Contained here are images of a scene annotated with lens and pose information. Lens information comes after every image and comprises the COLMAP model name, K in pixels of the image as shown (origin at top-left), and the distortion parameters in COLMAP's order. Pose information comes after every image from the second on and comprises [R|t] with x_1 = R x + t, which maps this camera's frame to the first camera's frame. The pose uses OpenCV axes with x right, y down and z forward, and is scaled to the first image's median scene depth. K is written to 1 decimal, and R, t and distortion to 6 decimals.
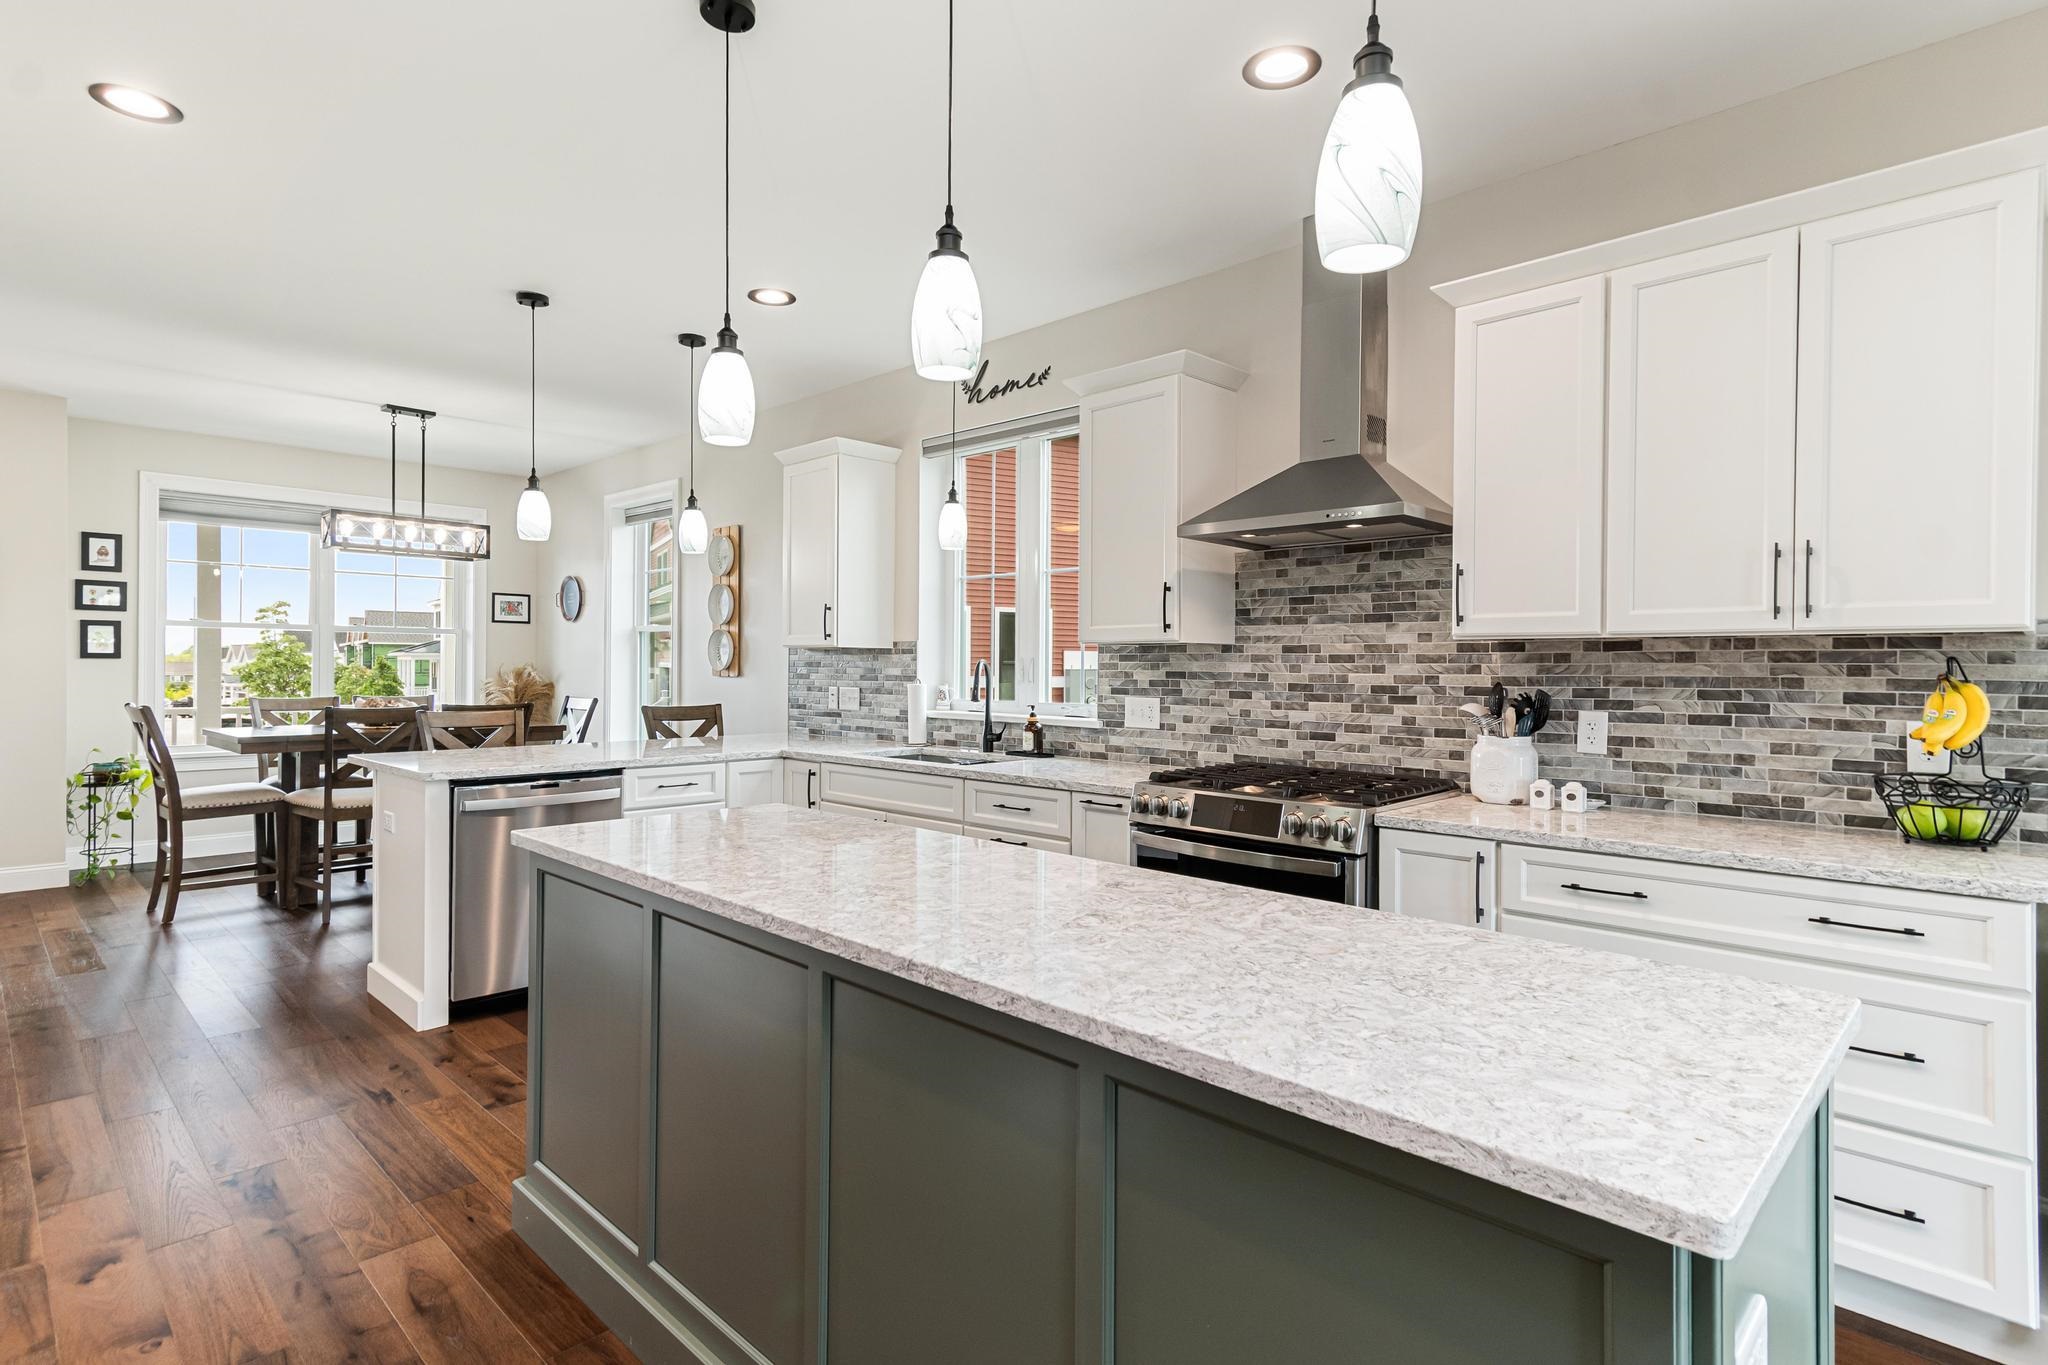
lens RADIAL K [[1020.5, 0, 1026.0], [0, 1020.5, 673.4], [0, 0, 1]] dist [0.021506, 0.000278]
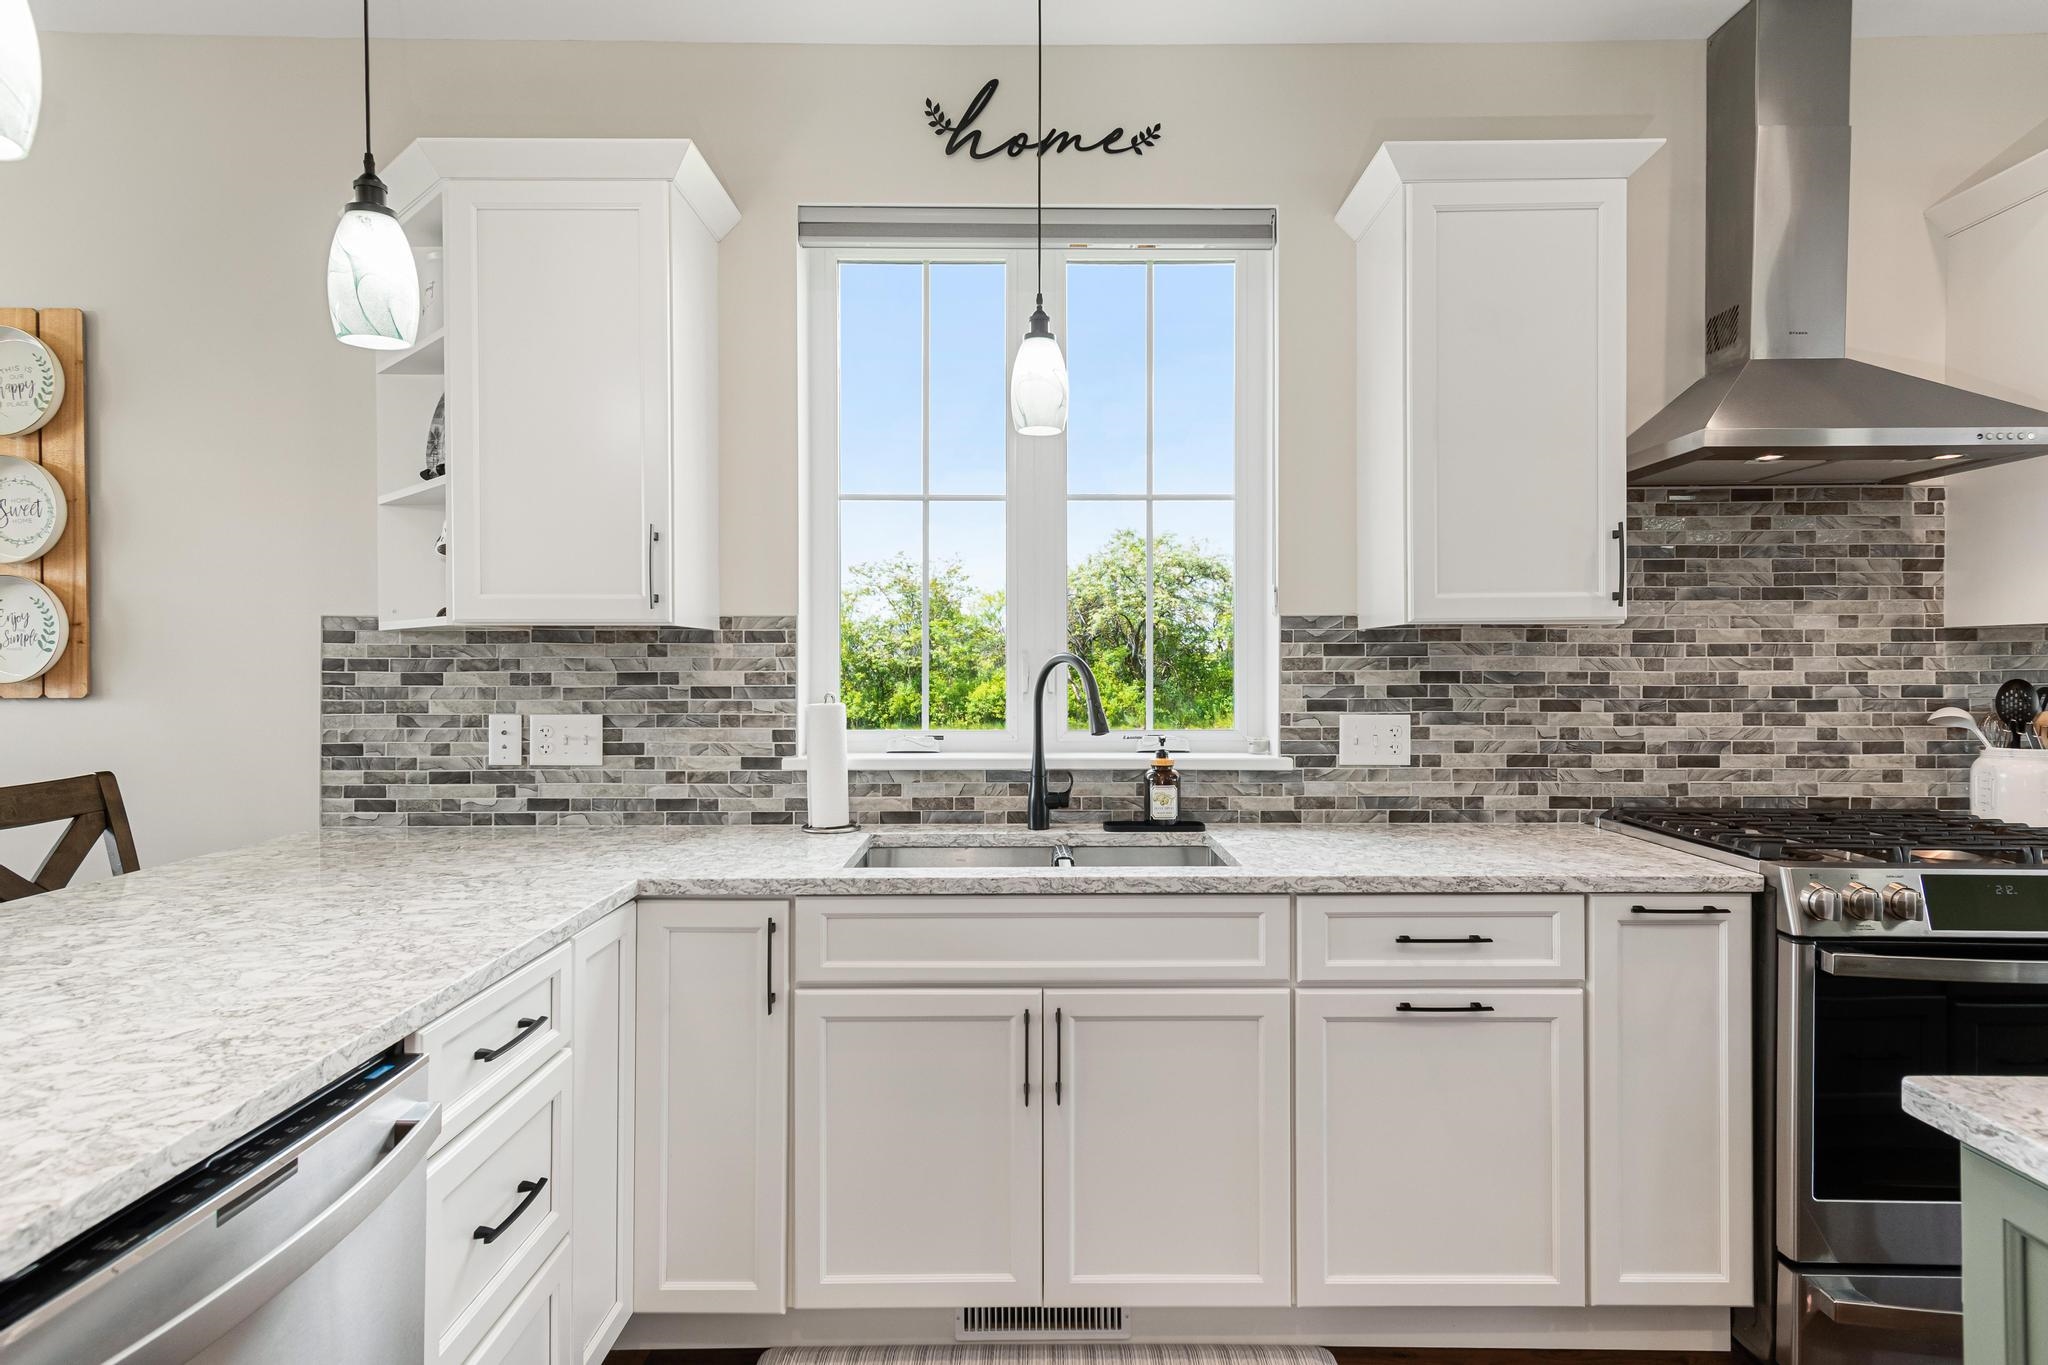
lens RADIAL K [[1124.6, 0, 1026.5], [0, 1124.6, 675.8], [0, 0, 1]] dist [0.020995, 0.000747]
pose [[0.715637, -0.012981, 0.698352, -0.528729], [0.011809, 0.999909, 0.006485, -0.006595], [-0.698373, 0.003606, 0.715725, 0.702701]]
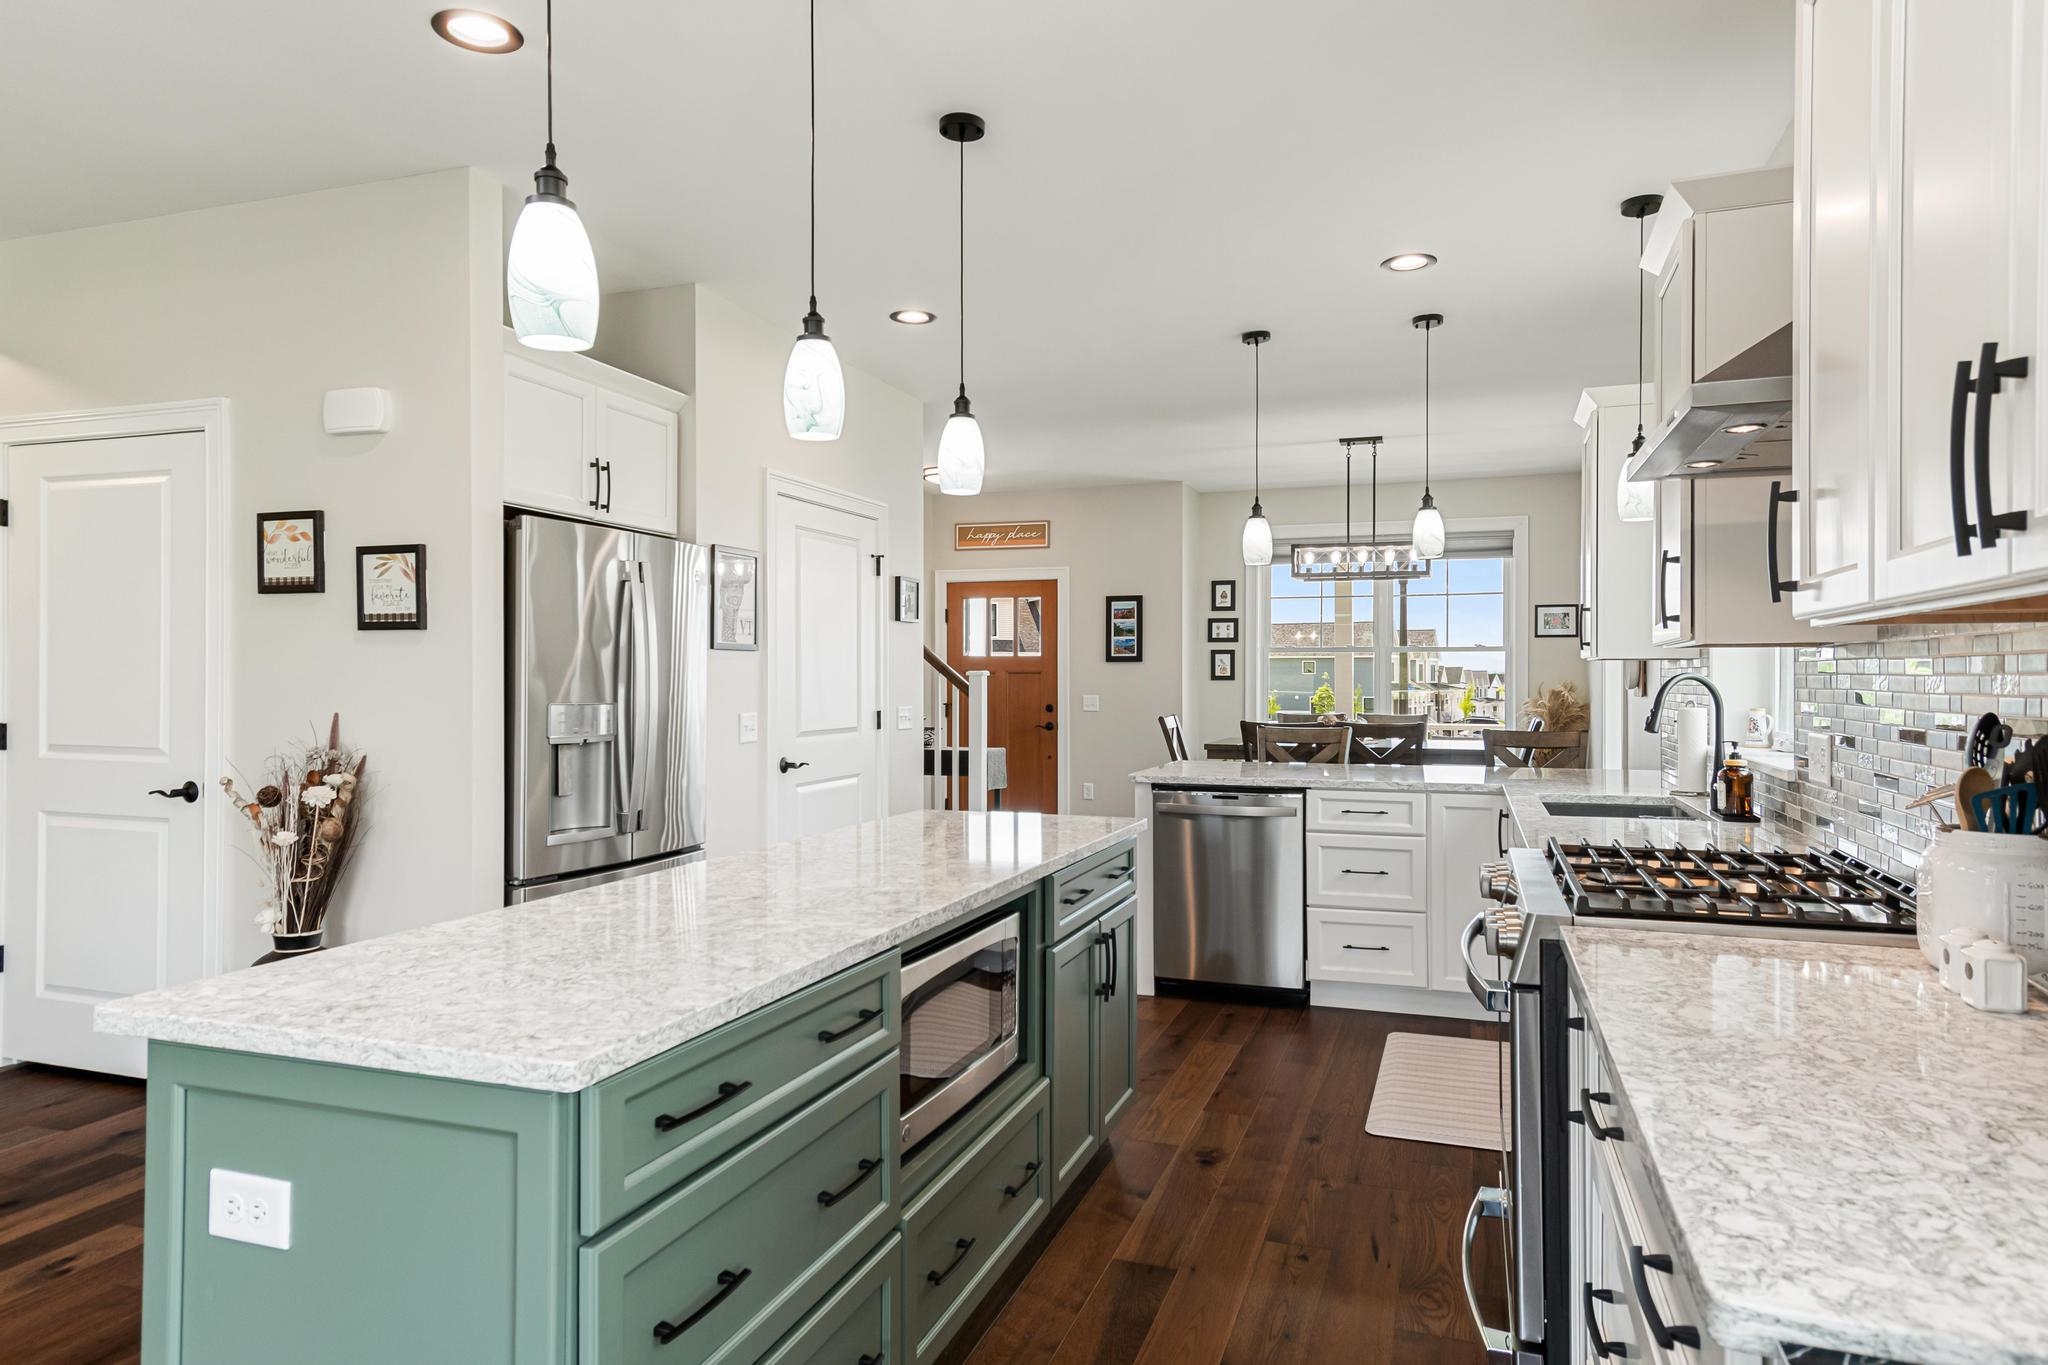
lens RADIAL K [[1218.9, 0, 1032.5], [0, 1218.9, 672.1], [0, 0, 1]] dist [0.022572, 0.000146]
pose [[0.415374, -0.013259, -0.909554, 0.608419], [-0.003594, 0.999862, -0.016217, 0.001432], [0.909644, 0.010005, 0.415269, 0.298009]]
